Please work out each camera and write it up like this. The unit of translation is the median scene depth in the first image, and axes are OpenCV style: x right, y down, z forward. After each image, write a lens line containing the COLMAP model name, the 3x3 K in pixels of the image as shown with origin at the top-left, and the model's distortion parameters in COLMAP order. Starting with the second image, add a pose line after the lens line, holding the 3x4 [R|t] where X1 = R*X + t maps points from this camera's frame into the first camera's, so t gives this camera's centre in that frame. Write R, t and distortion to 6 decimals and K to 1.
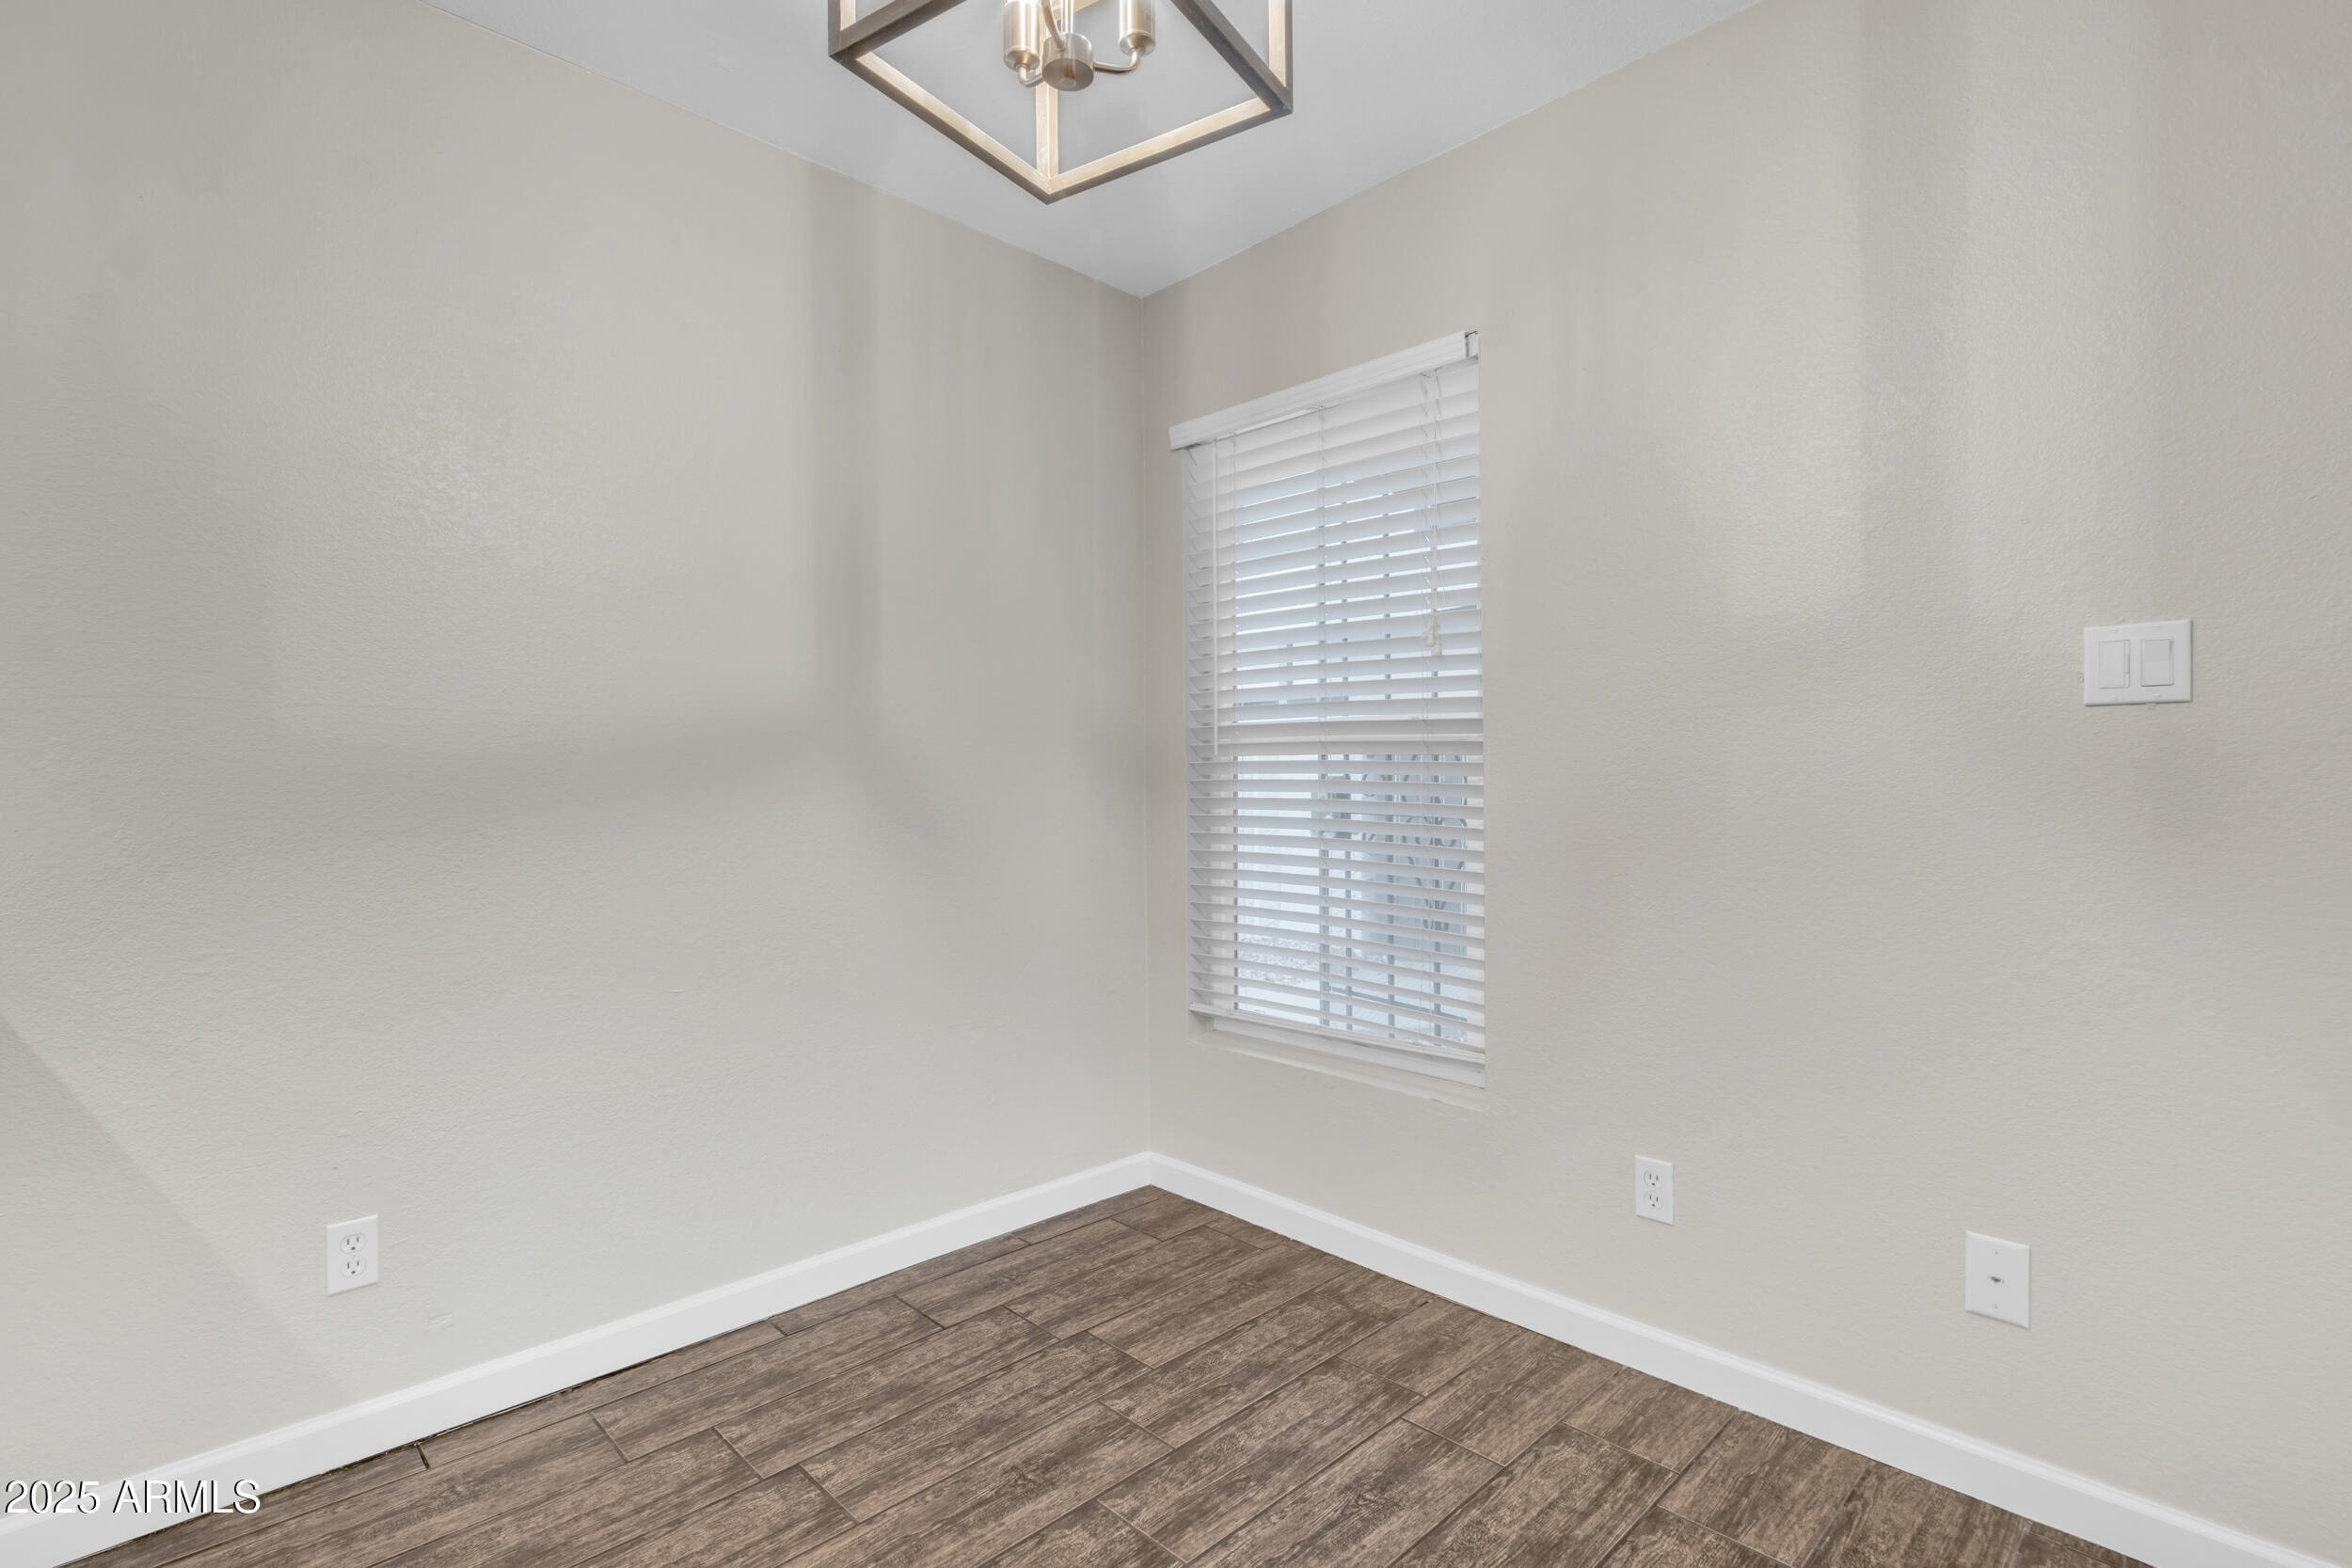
lens RADIAL K [[1099.4, 0, 1181.9], [0, 1099.4, 787.4], [0, 0, 1]] dist [0.002411, -0.000568]
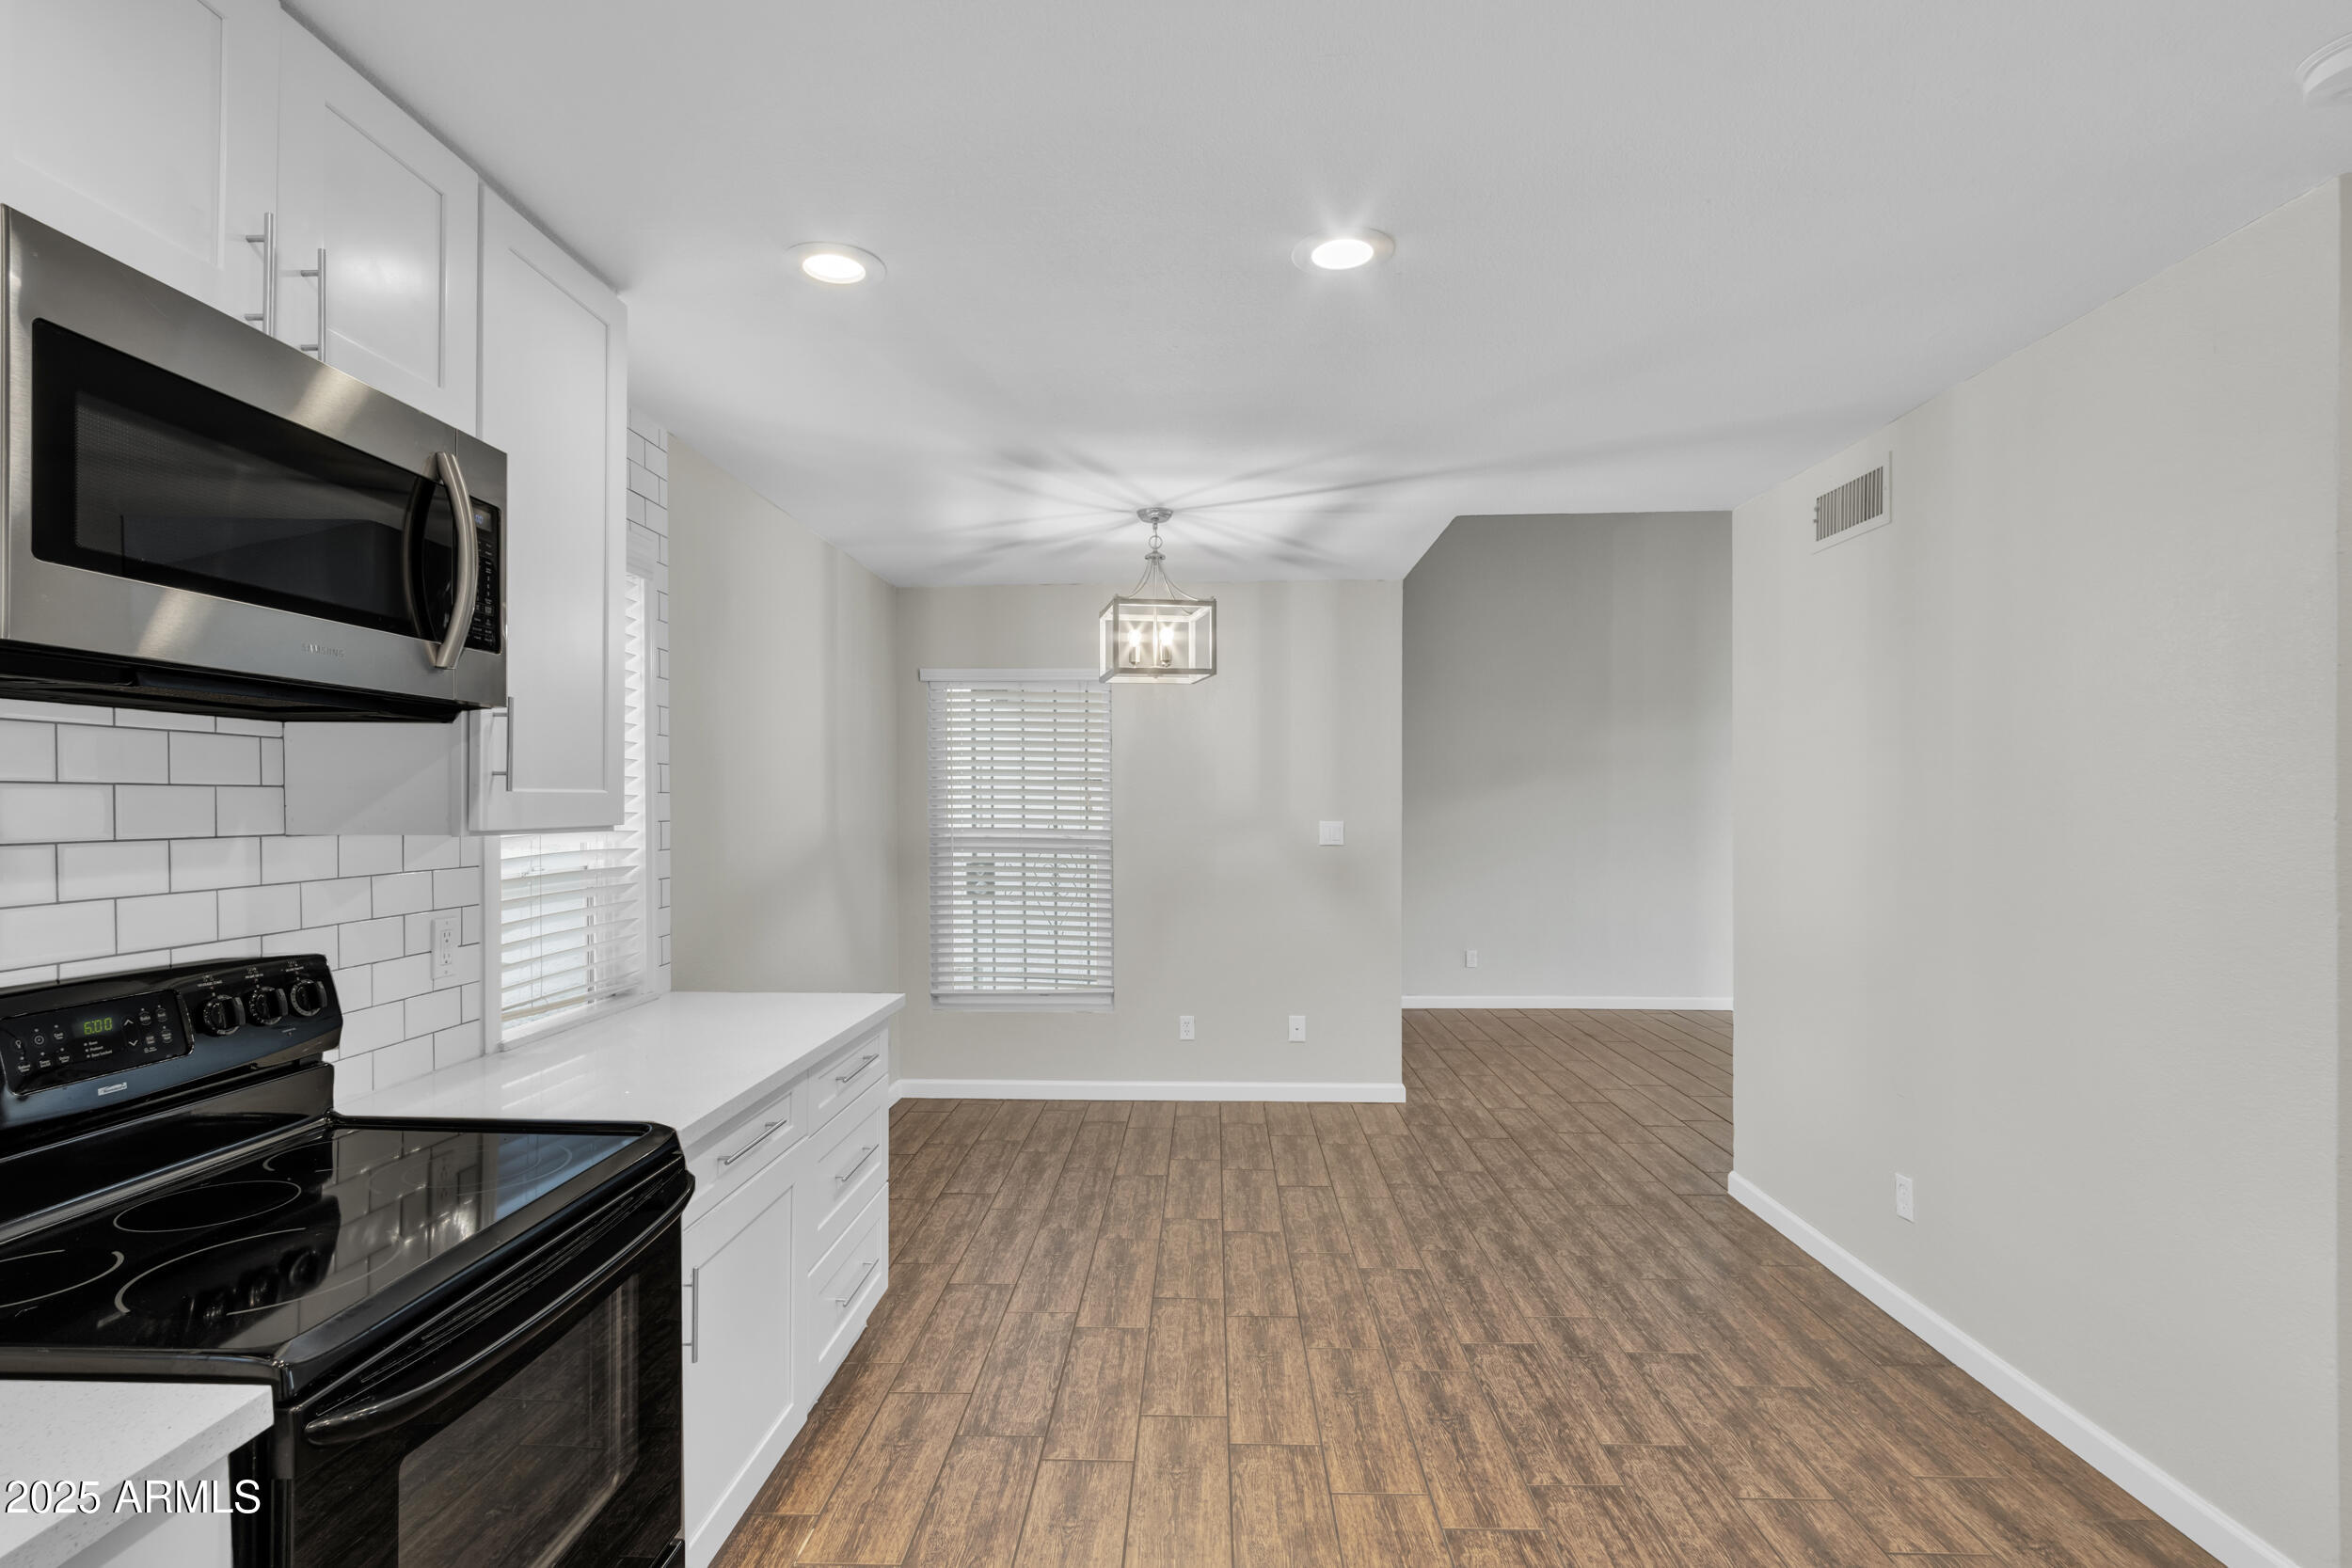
lens RADIAL K [[1099.4, 0, 1173.2], [0, 1099.4, 786.6], [0, 0, 1]] dist [0.002411, -0.000568]
pose [[0.737631, 0.002582, 0.675199, -1.368250], [0.002781, 0.999973, -0.006862, -0.182637], [-0.675199, 0.006940, 0.737603, -0.893796]]
